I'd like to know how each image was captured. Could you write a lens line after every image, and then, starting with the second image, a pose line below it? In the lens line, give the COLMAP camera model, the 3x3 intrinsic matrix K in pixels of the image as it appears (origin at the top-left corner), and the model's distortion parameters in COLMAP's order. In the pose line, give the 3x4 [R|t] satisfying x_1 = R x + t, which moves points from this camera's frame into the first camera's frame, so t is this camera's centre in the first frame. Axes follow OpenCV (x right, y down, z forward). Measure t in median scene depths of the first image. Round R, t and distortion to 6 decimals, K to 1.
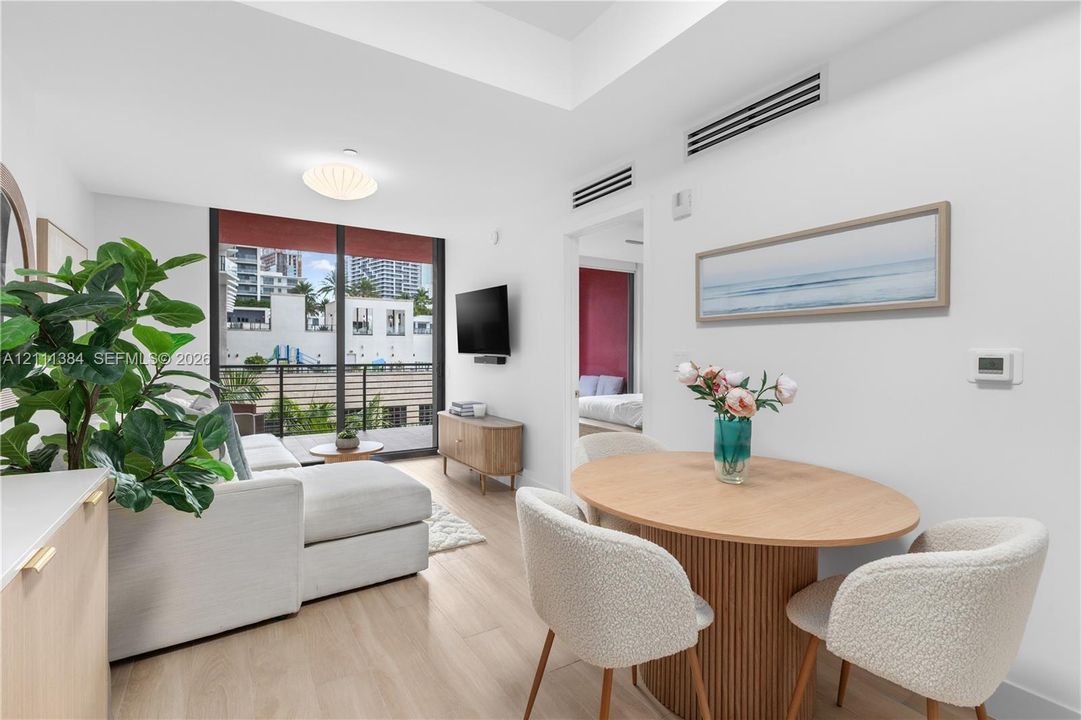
lens RADIAL K [[496.2, 0, 540.5], [0, 496.2, 360.0], [0, 0, 1]] dist [0.005277, 0.000510]
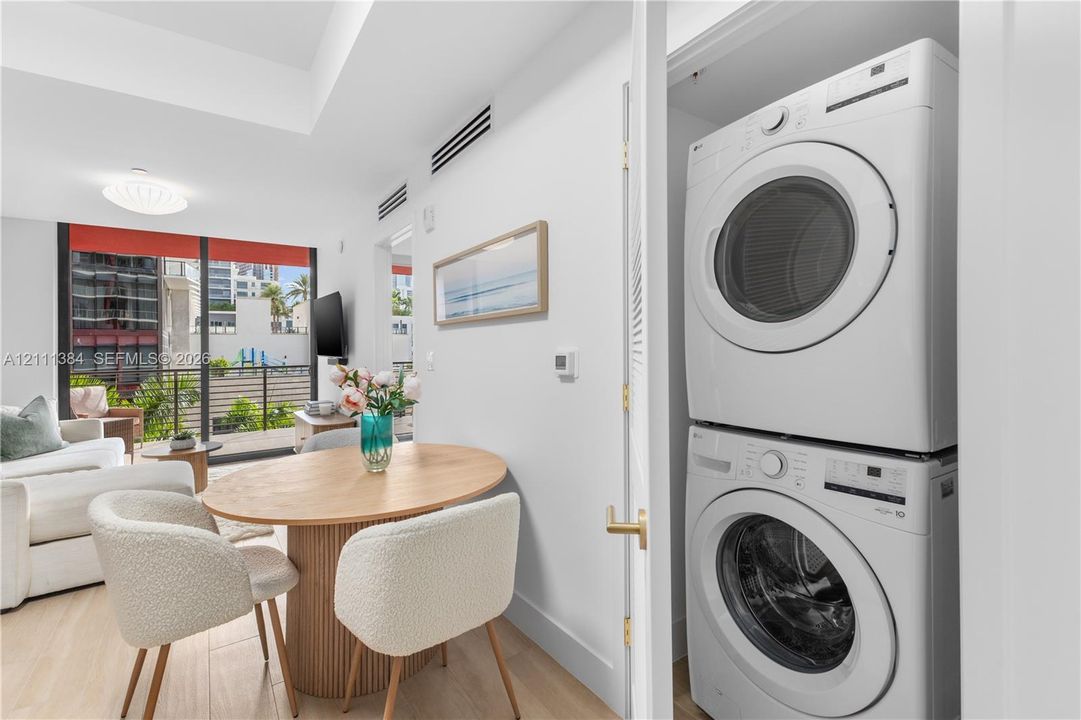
lens RADIAL K [[472.2, 0, 540.2], [0, 472.2, 351.2], [0, 0, 1]] dist [0.002535, 0.000029]
pose [[0.998462, -0.026480, 0.048711, 0.252620], [0.026833, 0.999618, -0.006601, -0.002844], [-0.048518, 0.007898, 0.998791, -0.032100]]
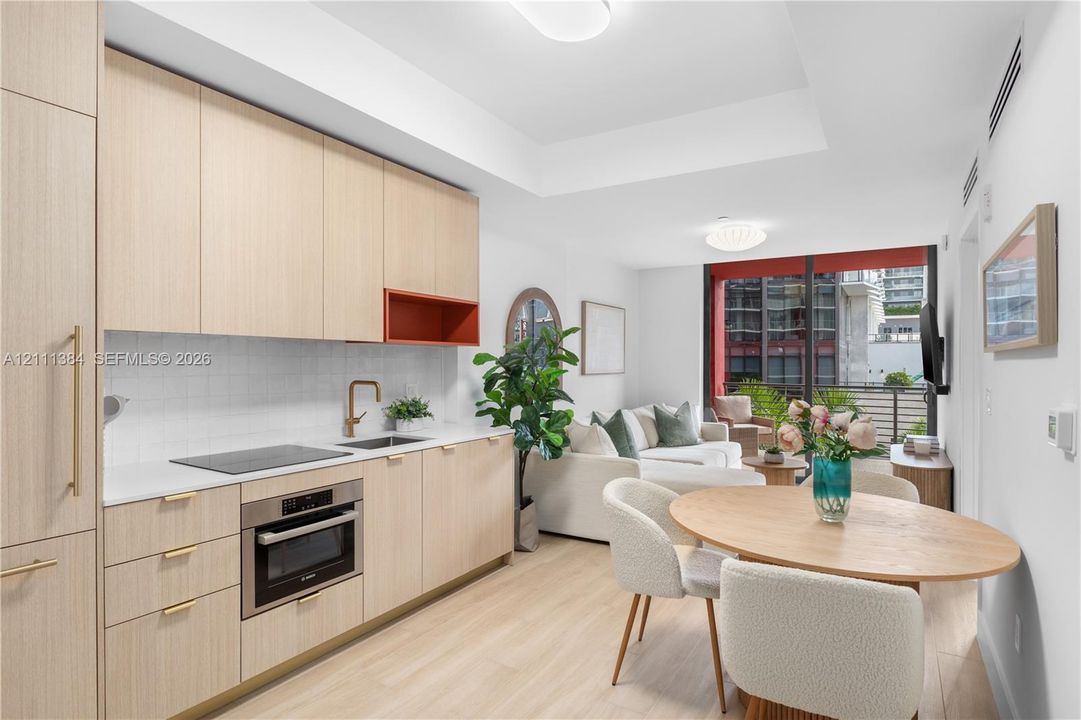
lens RADIAL K [[573.2, 0, 559.4], [0, 573.2, 366.0], [0, 0, 1]] dist [-0.001821, -0.000444]
pose [[0.452960, 0.003632, -0.891523, 0.418948], [-0.017782, 0.999830, -0.004961, -0.019417], [0.891354, 0.018101, 0.452947, -0.011349]]
